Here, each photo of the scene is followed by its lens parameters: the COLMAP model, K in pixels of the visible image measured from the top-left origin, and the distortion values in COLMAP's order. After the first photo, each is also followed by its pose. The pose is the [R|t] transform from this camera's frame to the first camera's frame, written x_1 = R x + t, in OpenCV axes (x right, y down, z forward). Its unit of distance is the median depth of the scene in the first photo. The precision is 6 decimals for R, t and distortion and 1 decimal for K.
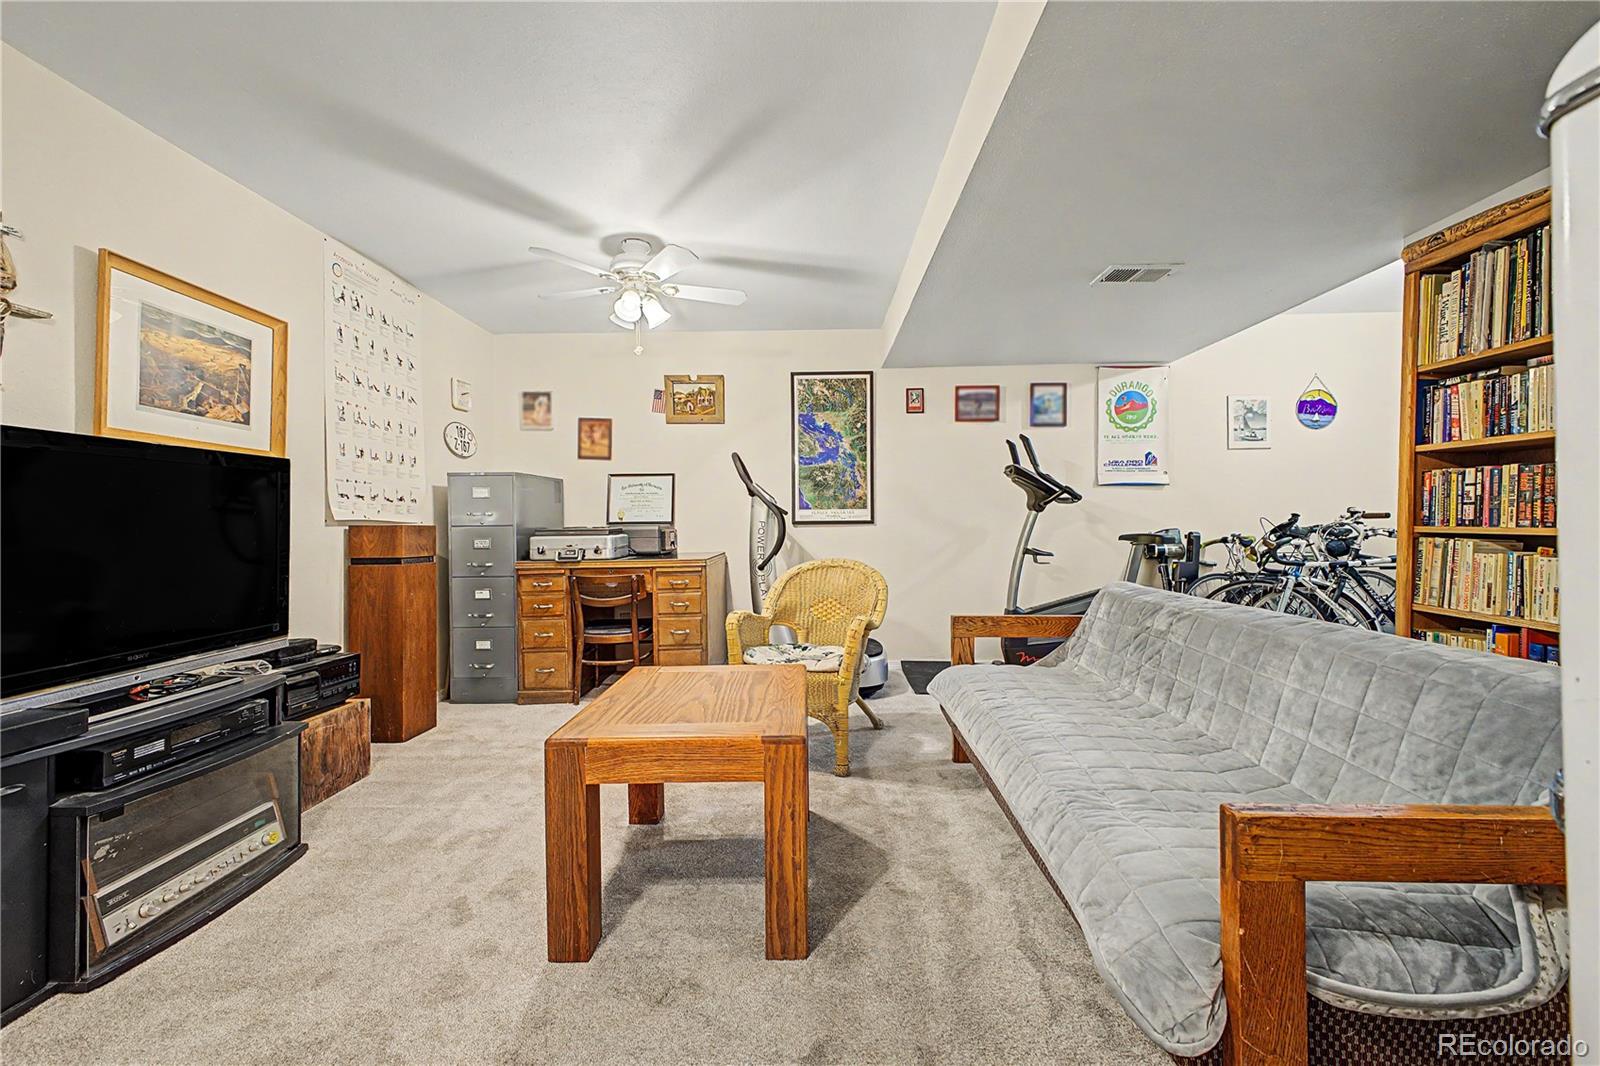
lens RADIAL K [[630.6, 0, 799.7], [0, 630.6, 525.4], [0, 0, 1]] dist [0.013001, -0.004576]
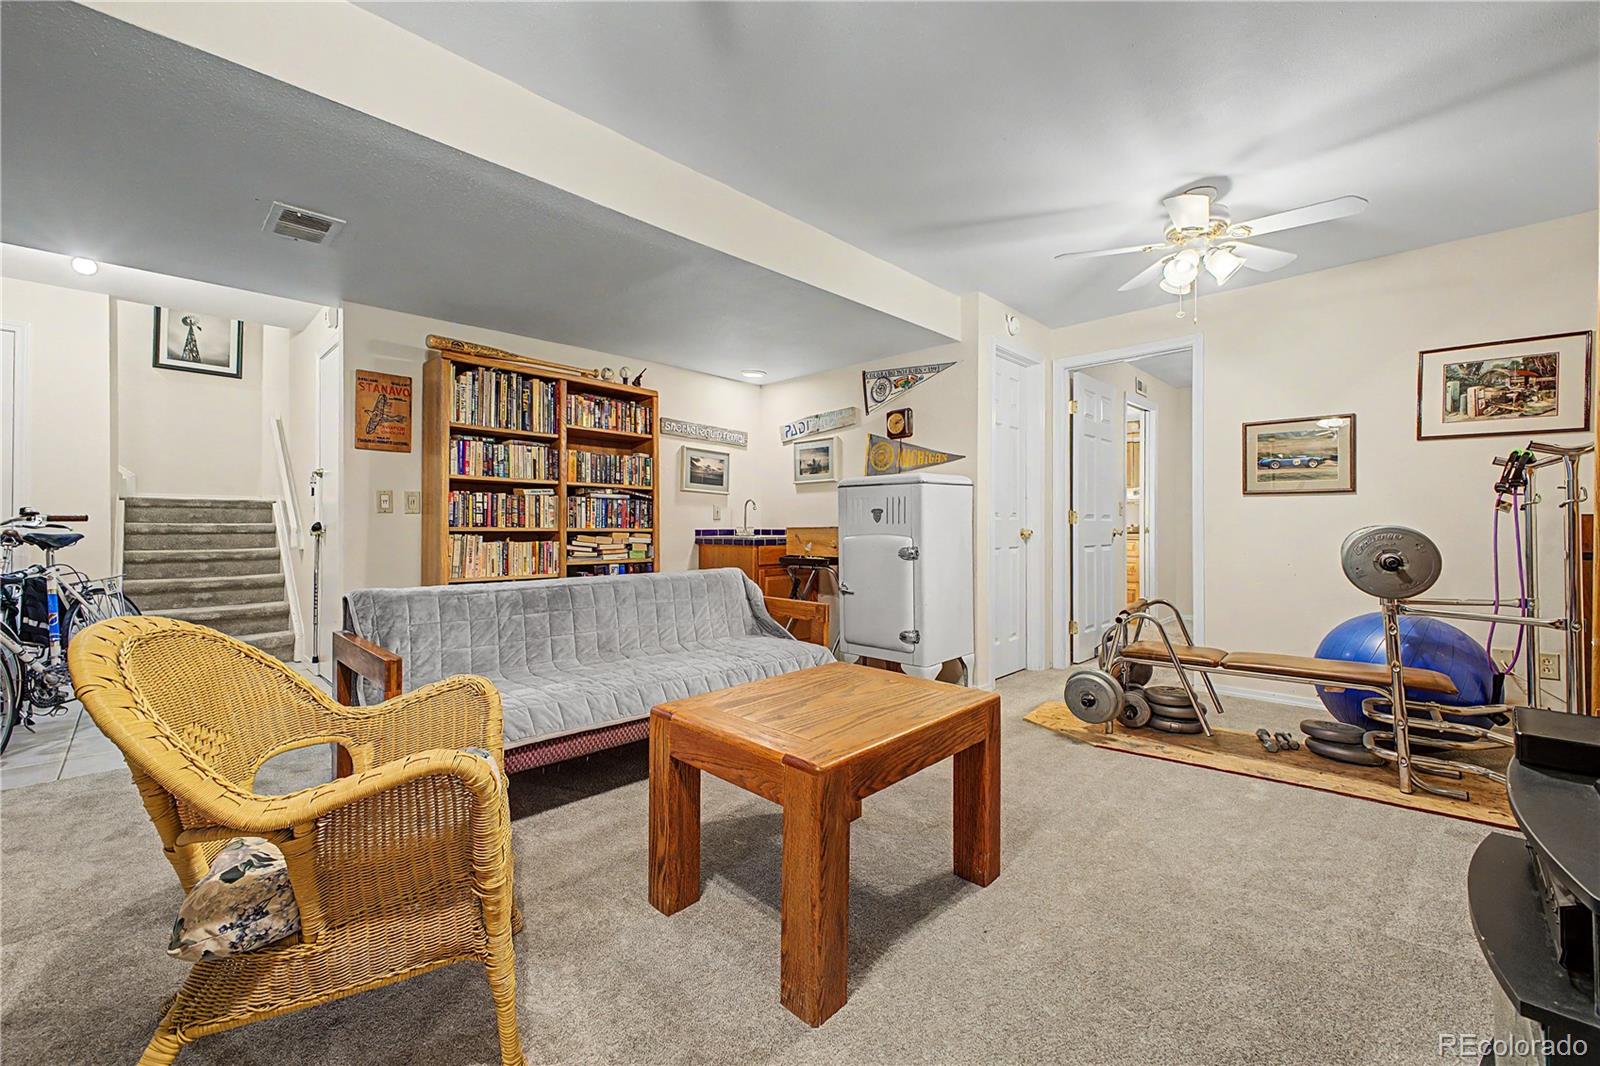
lens RADIAL K [[631.6, 0, 805.5], [0, 631.6, 520.1], [0, 0, 1]] dist [0.011432, -0.004671]
pose [[-0.721112, 0.014161, 0.692674, -0.731209], [0.007762, 0.999893, -0.012361, 0.010286], [-0.692775, -0.003537, -0.721145, 1.594961]]
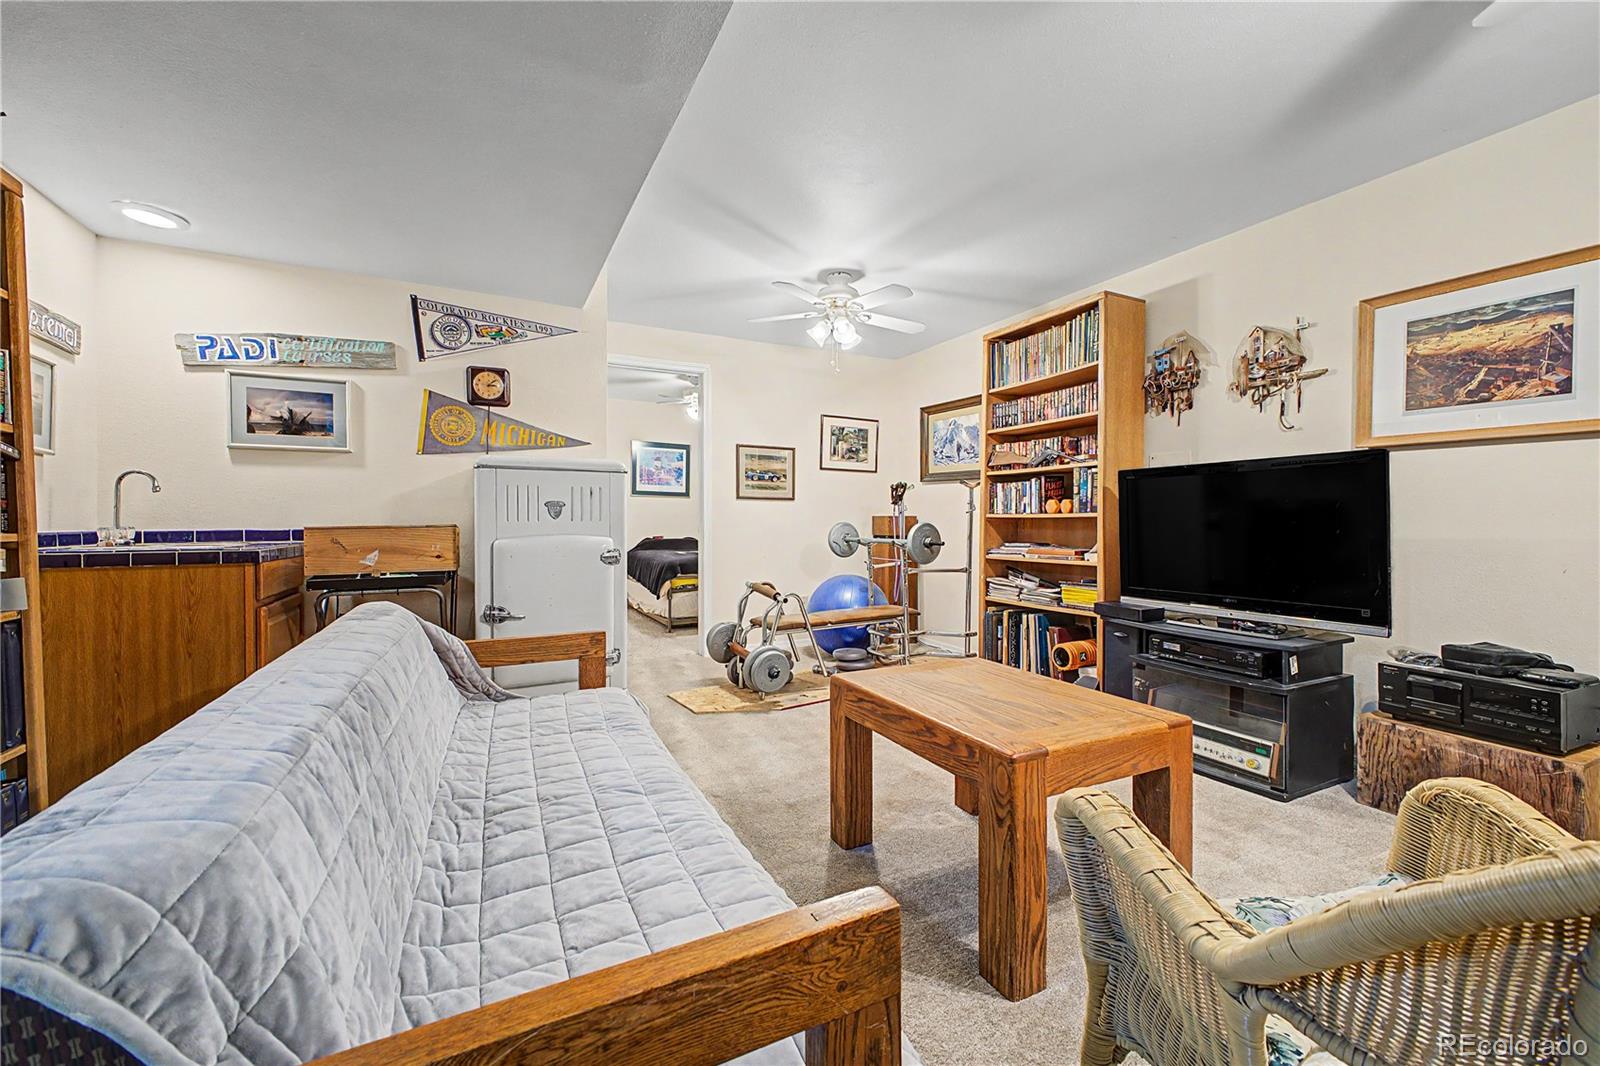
lens RADIAL K [[630.6, 0, 799.7], [0, 630.6, 525.4], [0, 0, 1]] dist [0.013001, -0.004576]
pose [[-0.886824, 0.012267, -0.461945, 0.517350], [0.006983, 0.999889, 0.013145, -0.004070], [0.462055, 0.008432, -0.886811, 1.615315]]
